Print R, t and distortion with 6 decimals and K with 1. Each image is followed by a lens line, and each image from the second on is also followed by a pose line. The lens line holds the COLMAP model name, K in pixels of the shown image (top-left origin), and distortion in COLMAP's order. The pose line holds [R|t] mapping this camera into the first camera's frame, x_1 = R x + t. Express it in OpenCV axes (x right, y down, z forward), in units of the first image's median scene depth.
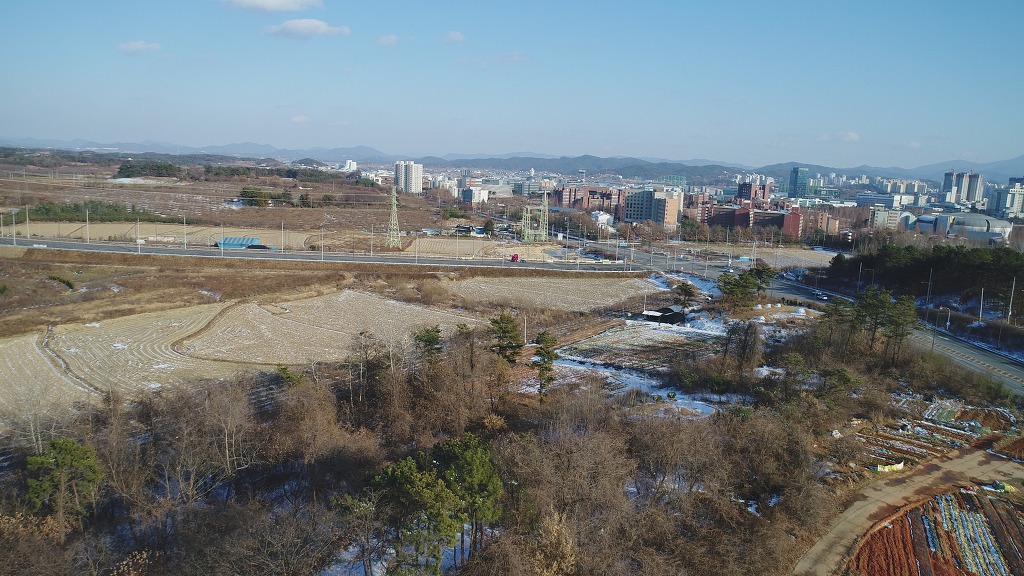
lens RADIAL K [[709.1, 0, 510.3], [0, 709.1, 291.3], [0, 0, 1]] dist [-0.005402, -0.001319]
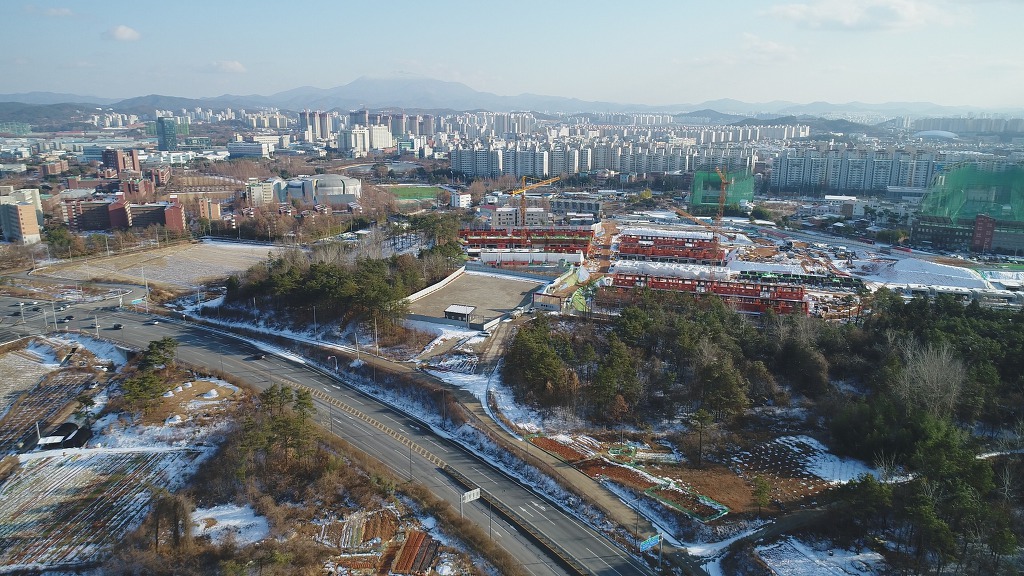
lens RADIAL K [[709.1, 0, 510.3], [0, 709.1, 291.3], [0, 0, 1]] dist [-0.005402, -0.001319]
pose [[0.677570, -0.223310, 0.700736, 0.006787], [0.153679, 0.974745, 0.162033, -0.135455], [-0.719223, -0.002100, 0.694776, -0.021428]]
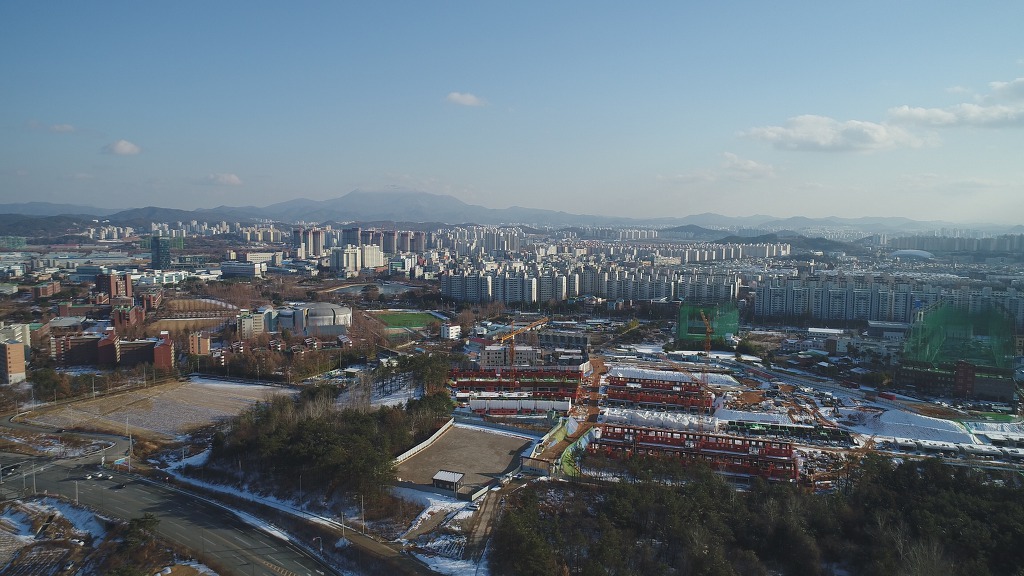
lens RADIAL K [[709.1, 0, 510.3], [0, 709.1, 291.3], [0, 0, 1]] dist [-0.005402, -0.001319]
pose [[0.666608, -0.112014, 0.736944, 0.009933], [0.149152, 0.988695, 0.015363, -0.204507], [-0.730334, 0.099675, 0.675779, -0.032244]]
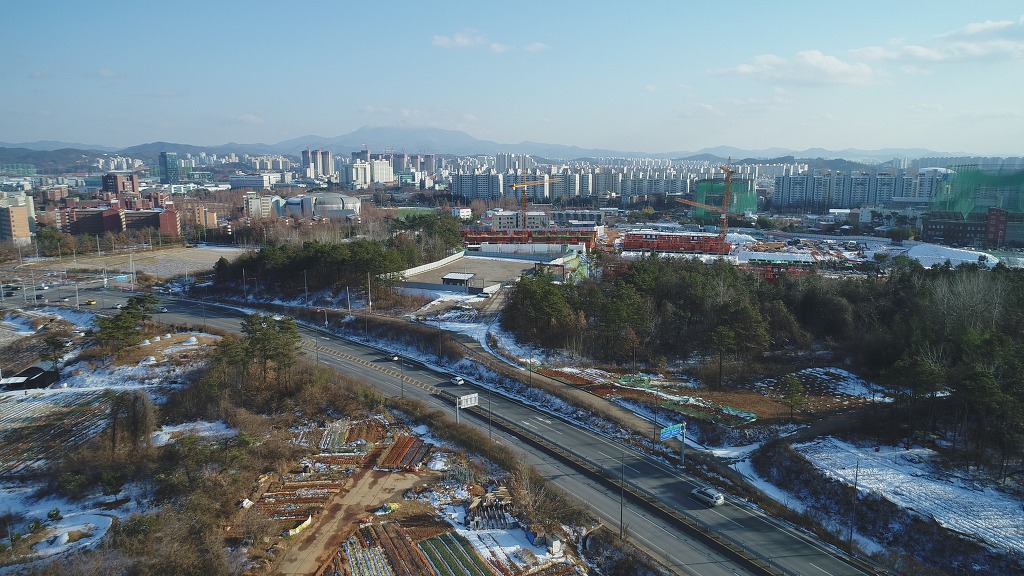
lens RADIAL K [[709.1, 0, 510.3], [0, 709.1, 291.3], [0, 0, 1]] dist [-0.005402, -0.001319]
pose [[0.677963, -0.177854, 0.713256, 0.016302], [0.156087, 0.982994, 0.096751, -0.039123], [-0.718334, 0.045736, 0.694194, 0.008587]]
